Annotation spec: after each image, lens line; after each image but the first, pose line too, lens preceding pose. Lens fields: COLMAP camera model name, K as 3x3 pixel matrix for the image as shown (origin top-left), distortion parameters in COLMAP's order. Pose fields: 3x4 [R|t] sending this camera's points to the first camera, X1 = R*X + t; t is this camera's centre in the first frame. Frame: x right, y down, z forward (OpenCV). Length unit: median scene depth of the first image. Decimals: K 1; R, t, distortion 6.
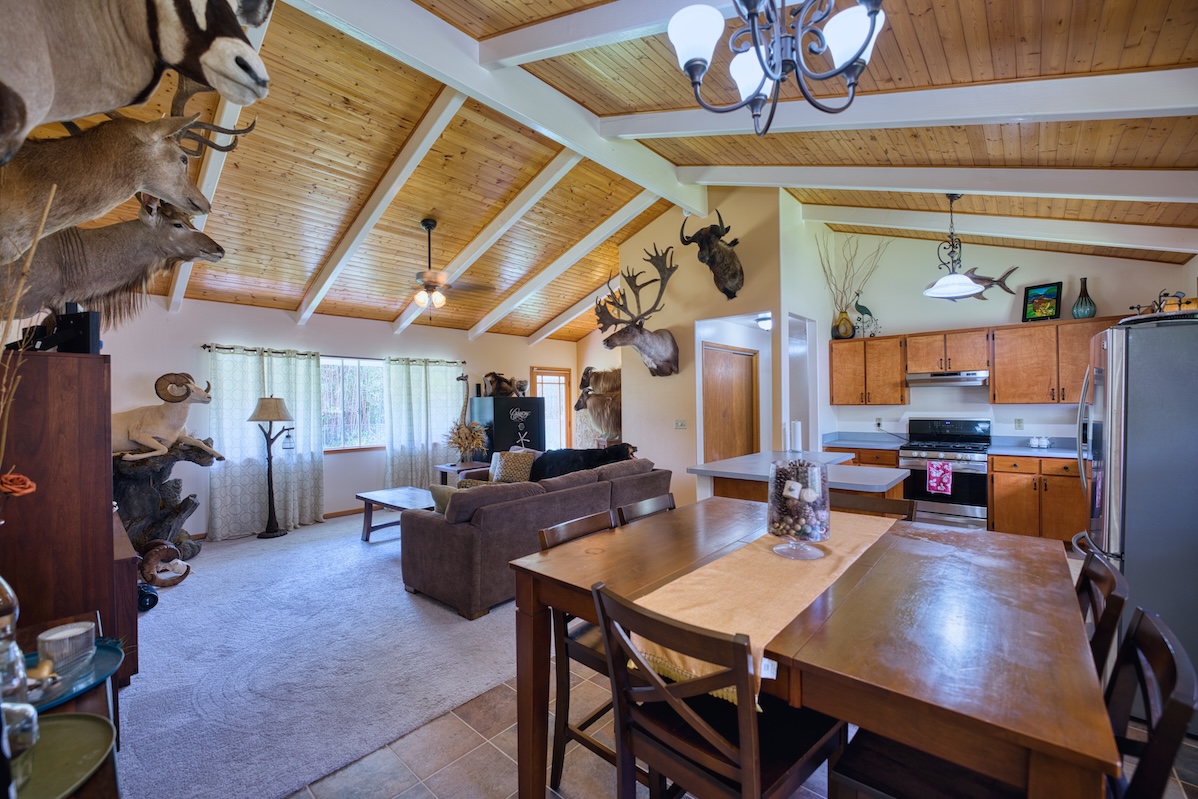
lens RADIAL K [[486.5, 0, 593.4], [0, 486.5, 402.1], [0, 0, 1]] dist [-0.020327, -0.000233]
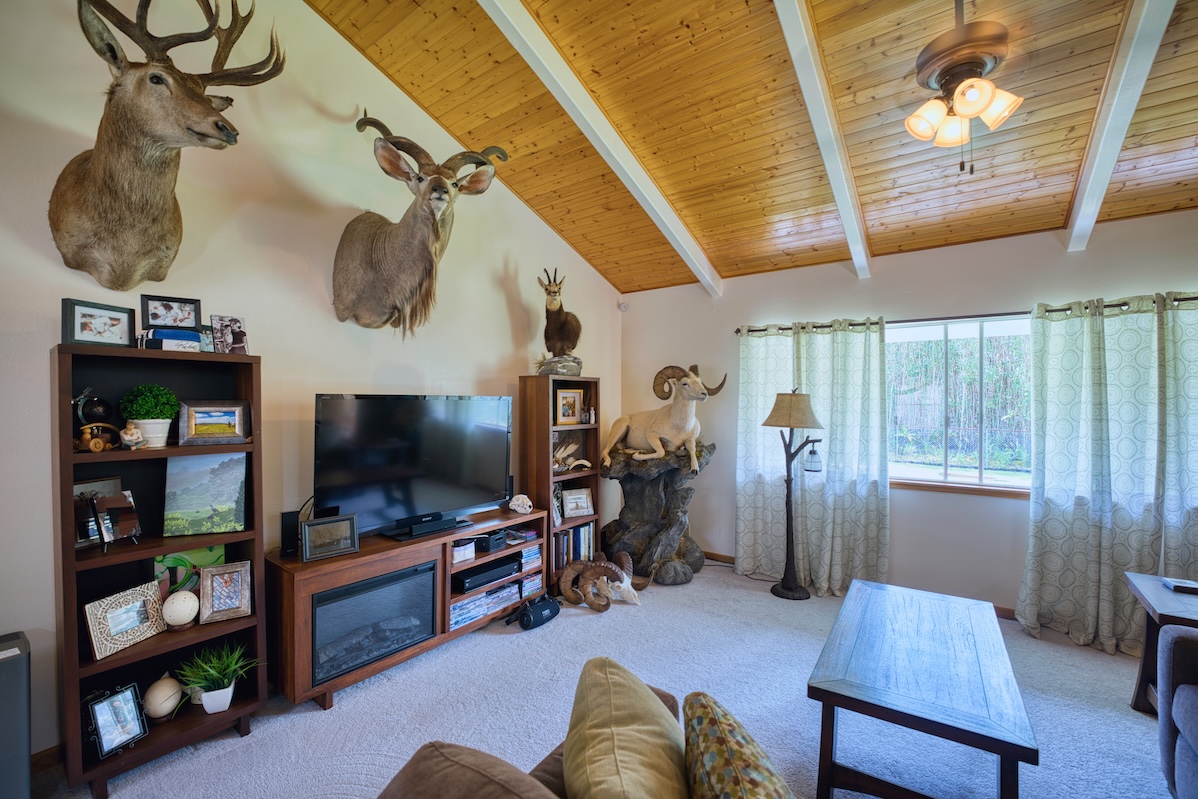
lens RADIAL K [[486.5, 0, 594.1], [0, 486.5, 406.7], [0, 0, 1]] dist [-0.020327, -0.000233]
pose [[0.111958, 0.012490, -0.993634, -0.014613], [-0.008916, 0.999893, 0.011564, 0.004531], [0.993673, 0.007564, 0.112057, 0.628262]]
